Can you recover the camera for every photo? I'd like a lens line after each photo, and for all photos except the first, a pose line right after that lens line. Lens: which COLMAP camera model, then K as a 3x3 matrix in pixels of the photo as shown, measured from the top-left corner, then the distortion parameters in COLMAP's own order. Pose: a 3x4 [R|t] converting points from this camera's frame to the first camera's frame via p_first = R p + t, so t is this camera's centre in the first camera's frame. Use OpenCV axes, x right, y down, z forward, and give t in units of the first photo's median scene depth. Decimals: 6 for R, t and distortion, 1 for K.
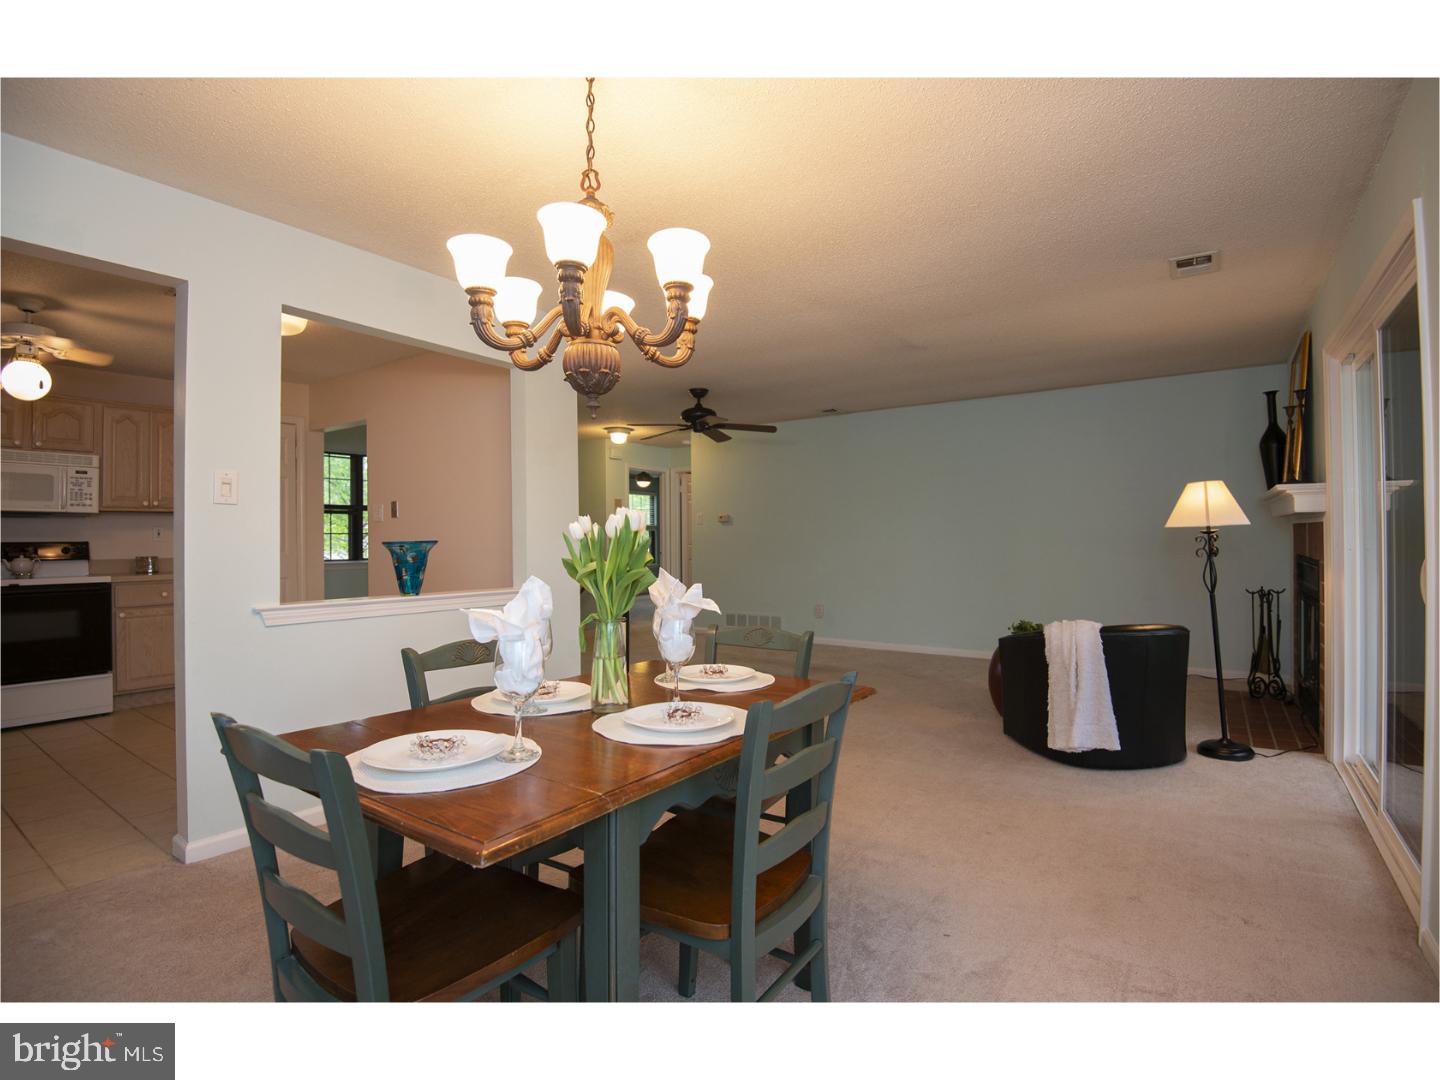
lens RADIAL K [[659.1, 0, 733.7], [0, 659.1, 541.6], [0, 0, 1]] dist [-0.040662, -0.001106]
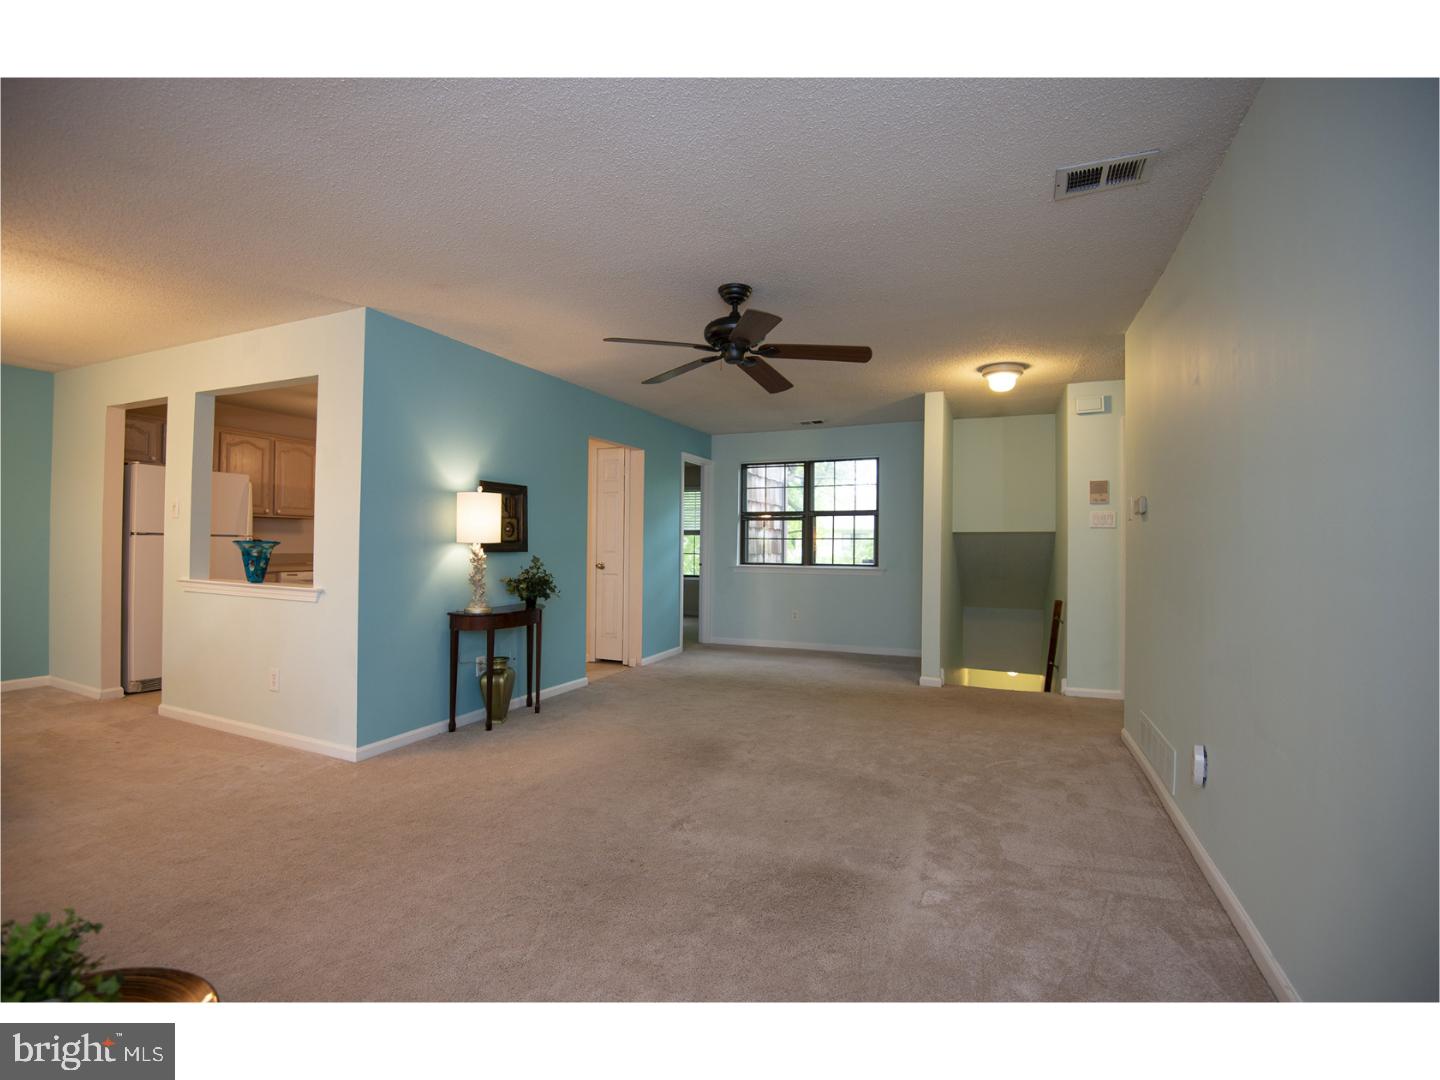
lens RADIAL K [[642.3, 0, 722.0], [0, 642.3, 537.7], [0, 0, 1]] dist [-0.036489, -0.015764]
pose [[0.210307, -0.001923, -0.977633, 0.668478], [-0.015076, 0.999873, -0.005210, -0.011476], [0.977519, 0.015834, 0.210252, 1.128221]]
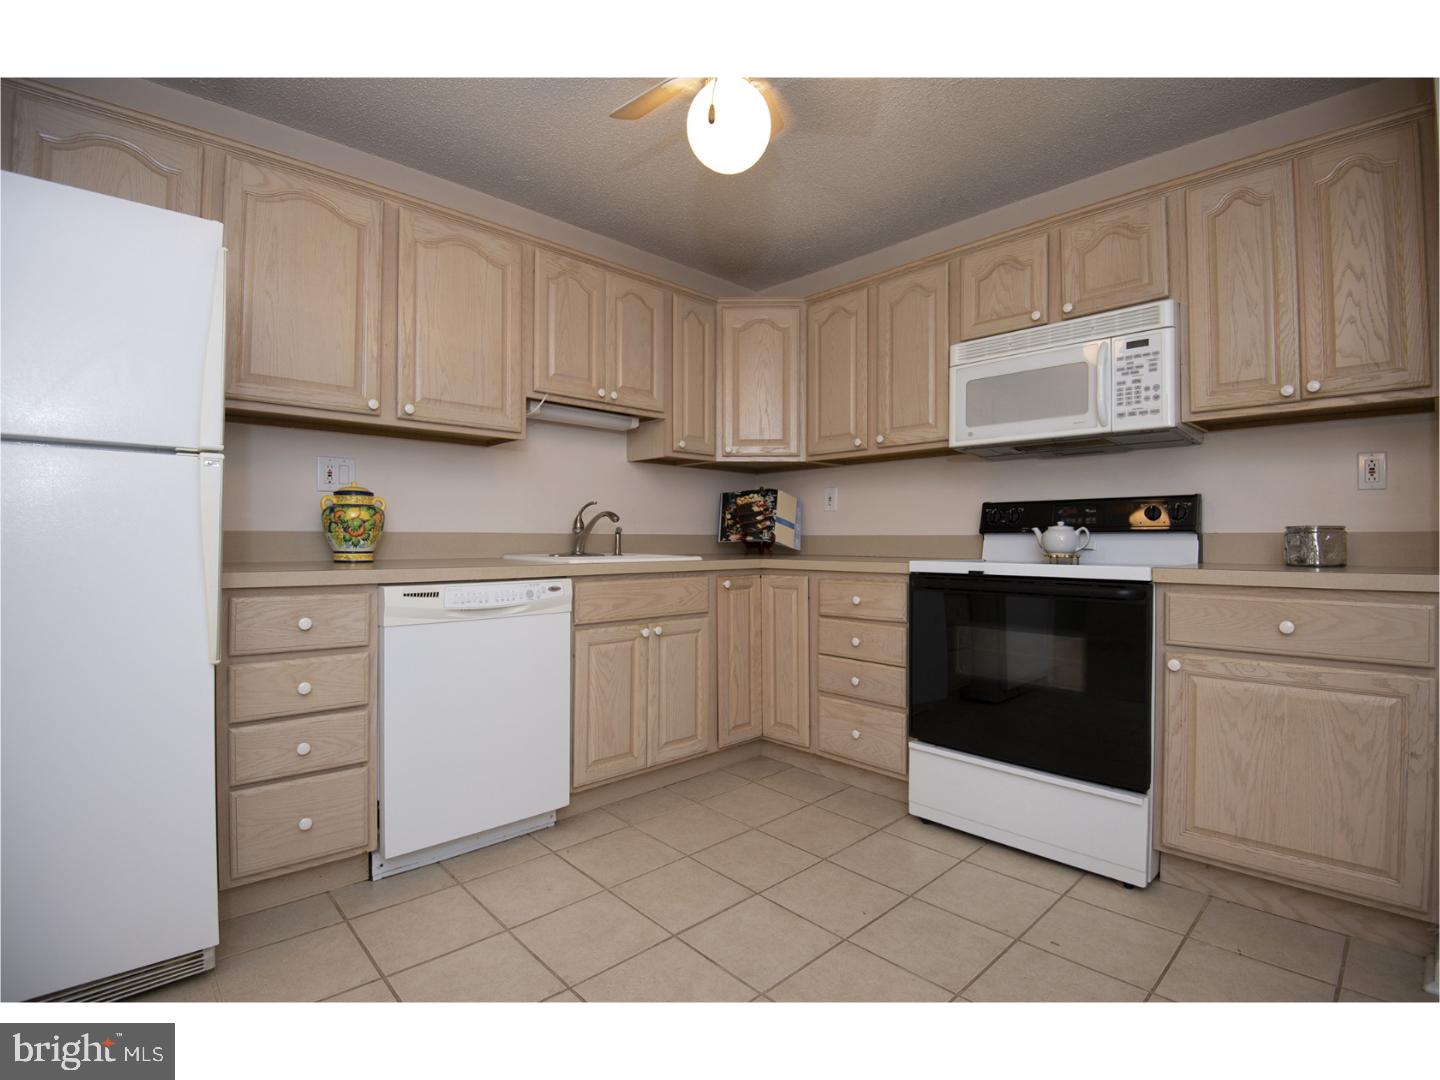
lens RADIAL K [[671.5, 0, 720.0], [0, 671.5, 540.0], [0, 0, 1]] dist [-0.000062, -0.030251]
pose [[-0.213384, 0.003459, -0.976962, -0.477081], [-0.003392, 0.999985, 0.004281, 0.034900], [0.976962, 0.004228, -0.213369, 0.791120]]
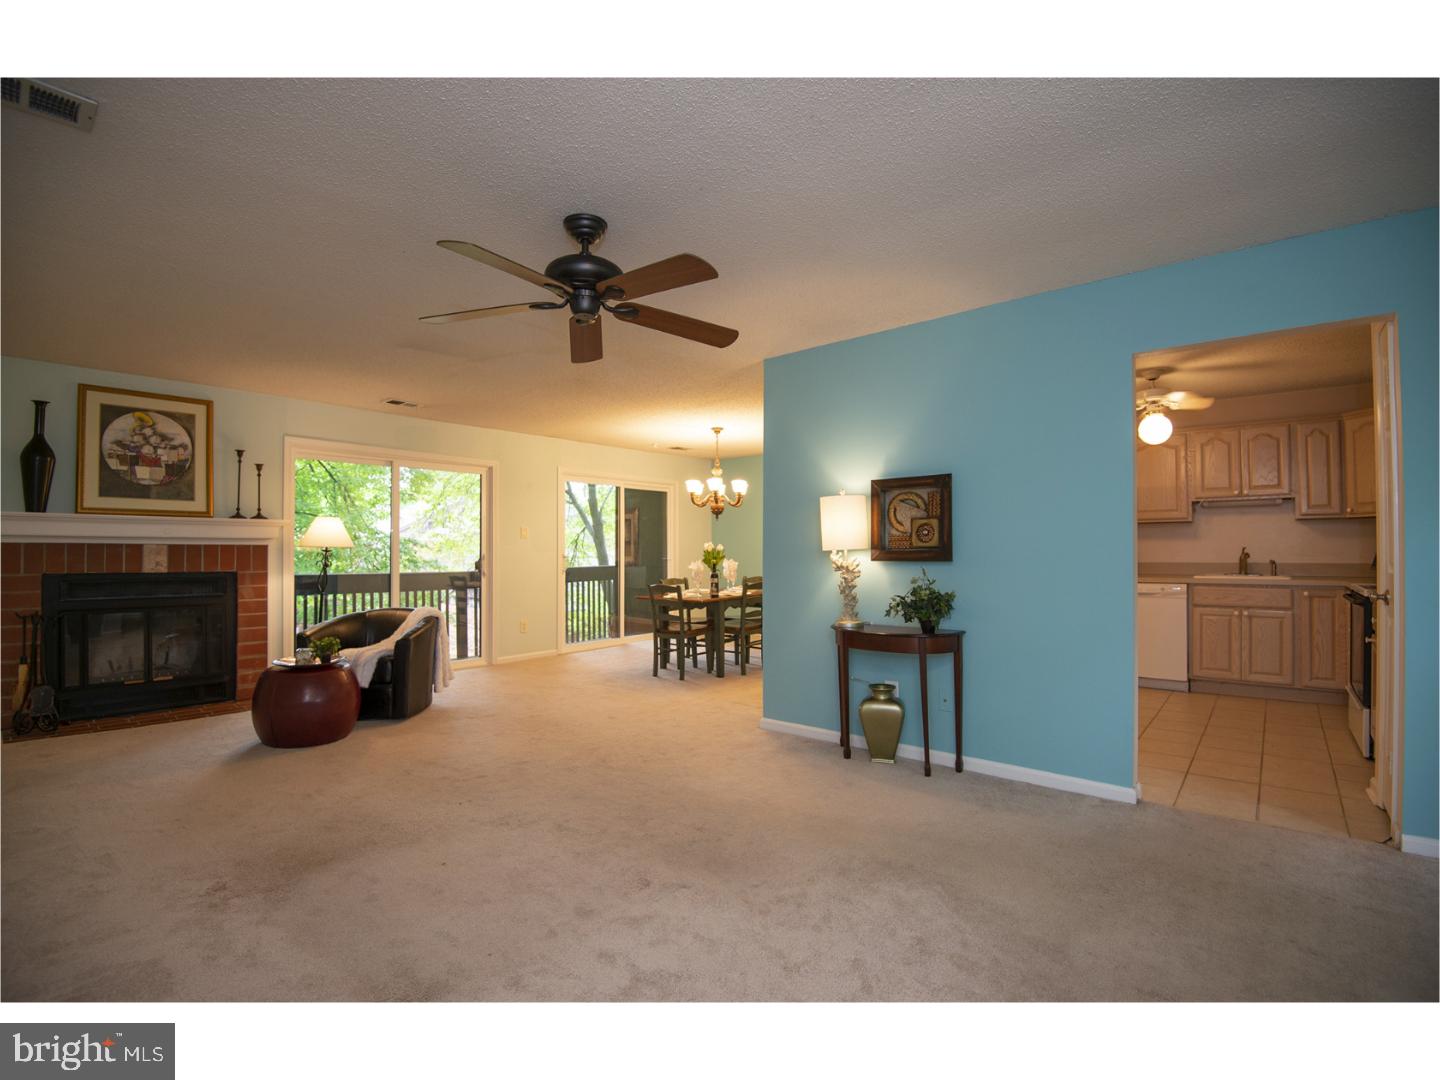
lens RADIAL K [[659.1, 0, 733.7], [0, 659.1, 541.6], [0, 0, 1]] dist [-0.040662, -0.001106]
pose [[-0.995431, 0.010751, 0.094880, -0.241225], [0.009669, 0.999883, -0.011862, -0.006234], [-0.094996, -0.010890, -0.995418, 1.865673]]
